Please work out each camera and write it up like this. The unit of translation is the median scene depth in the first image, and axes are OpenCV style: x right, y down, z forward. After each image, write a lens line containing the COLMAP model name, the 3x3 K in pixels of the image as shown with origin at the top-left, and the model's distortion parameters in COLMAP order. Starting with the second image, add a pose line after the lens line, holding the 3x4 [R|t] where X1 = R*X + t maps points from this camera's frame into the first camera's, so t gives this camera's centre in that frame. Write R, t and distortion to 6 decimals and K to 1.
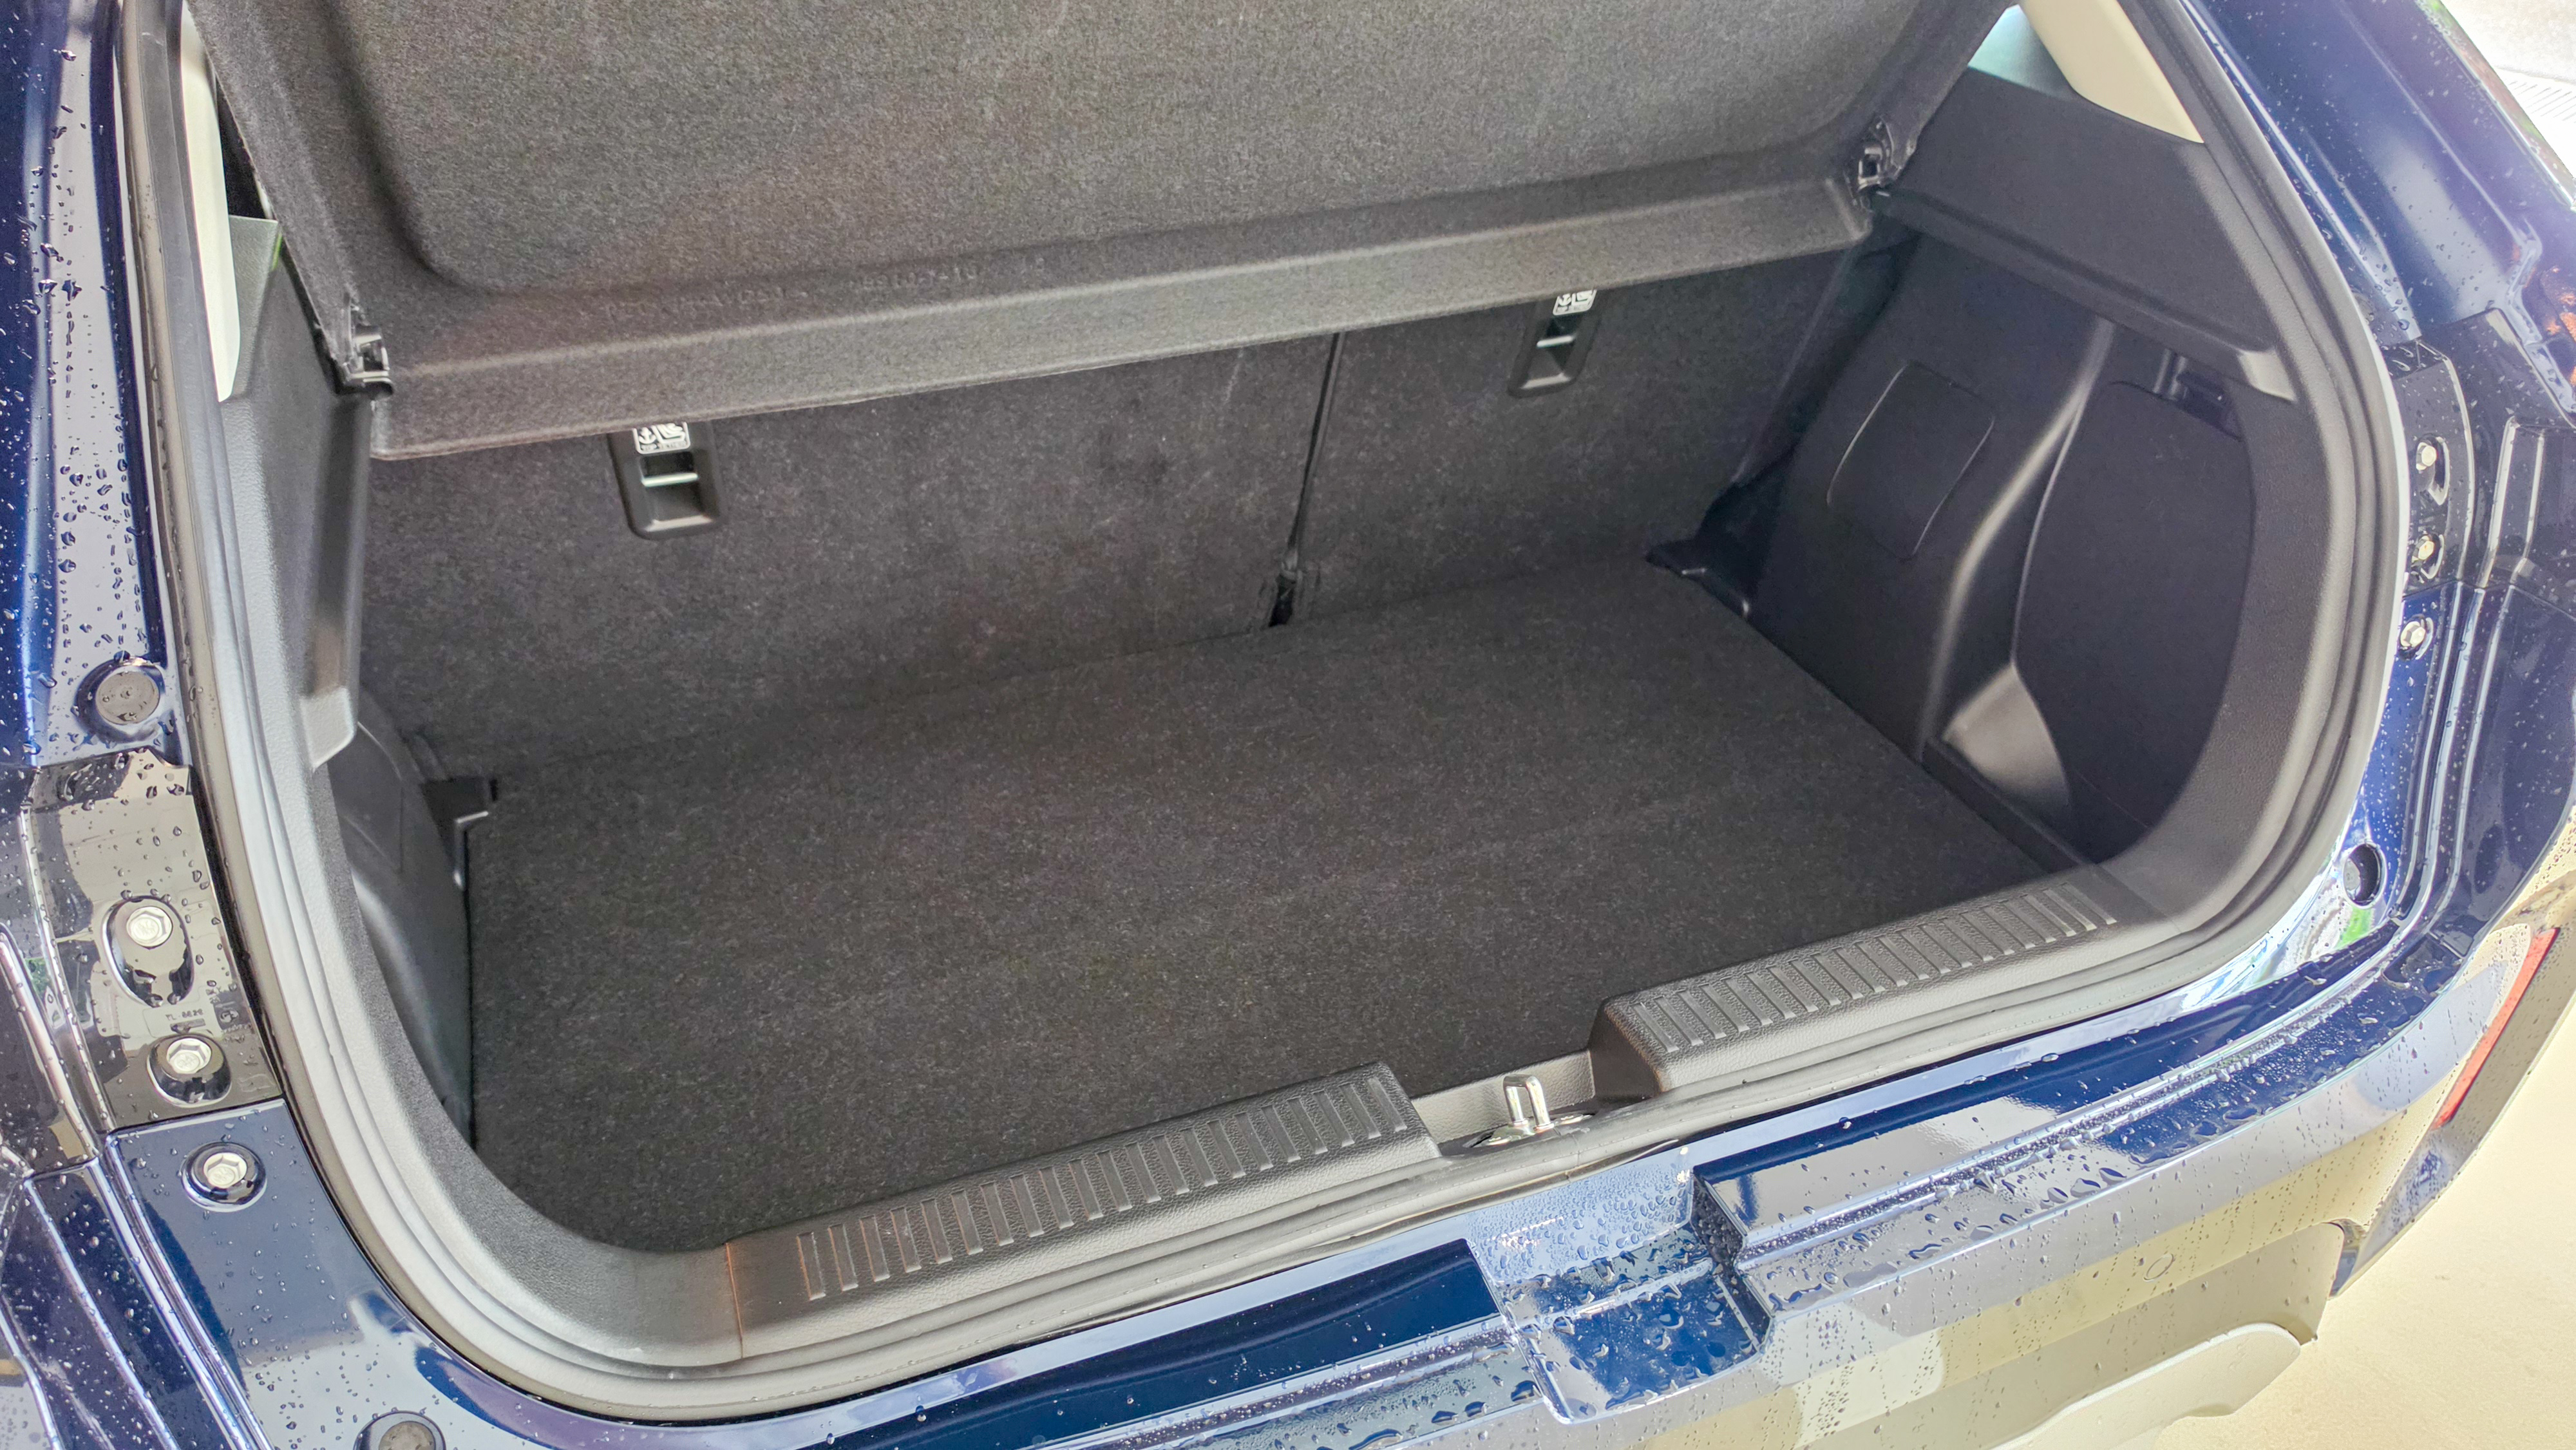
lens RADIAL K [[1636.4, 0, 1288.0], [0, 1636.4, 725.0], [0, 0, 1]] dist [0.060388, -0.047244]
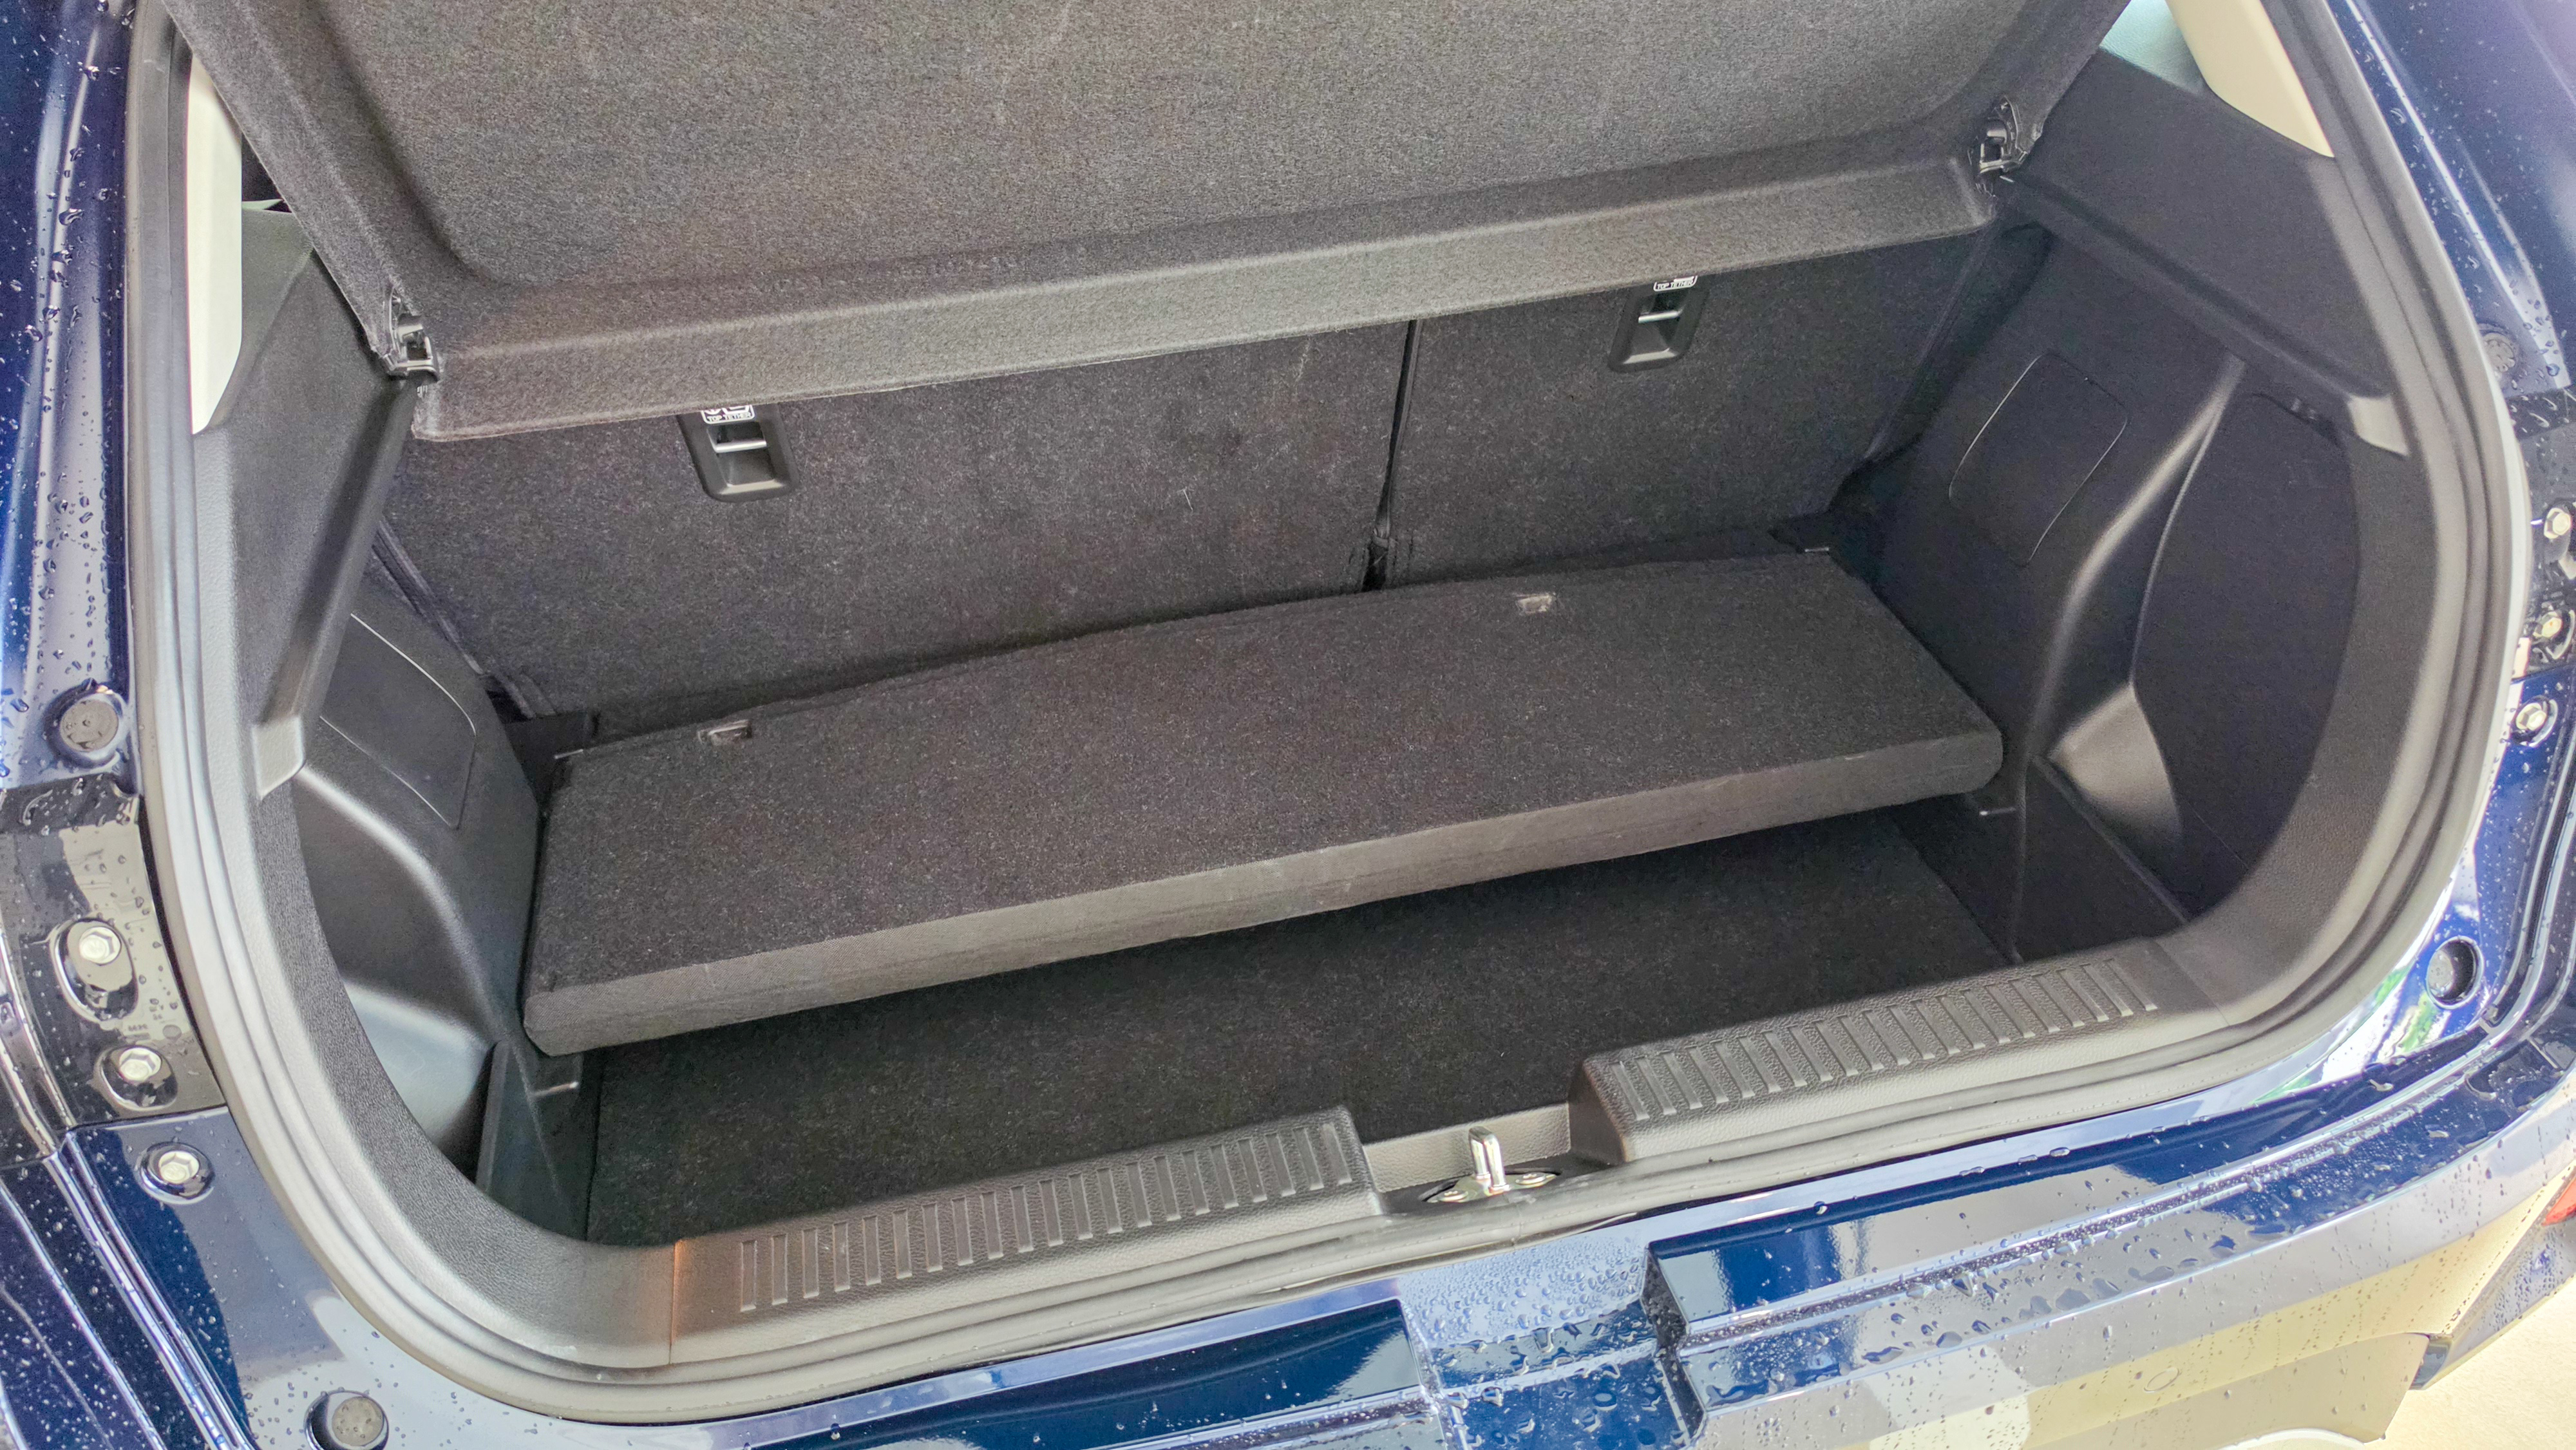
lens RADIAL K [[1636.4, 0, 1288.0], [0, 1636.4, 725.0], [0, 0, 1]] dist [0.060388, -0.047244]
pose [[0.991960, 0.055814, -0.113582, 0.110348], [-0.048769, 0.996765, 0.063885, -0.075209], [0.116780, -0.057832, 0.991473, 0.025427]]
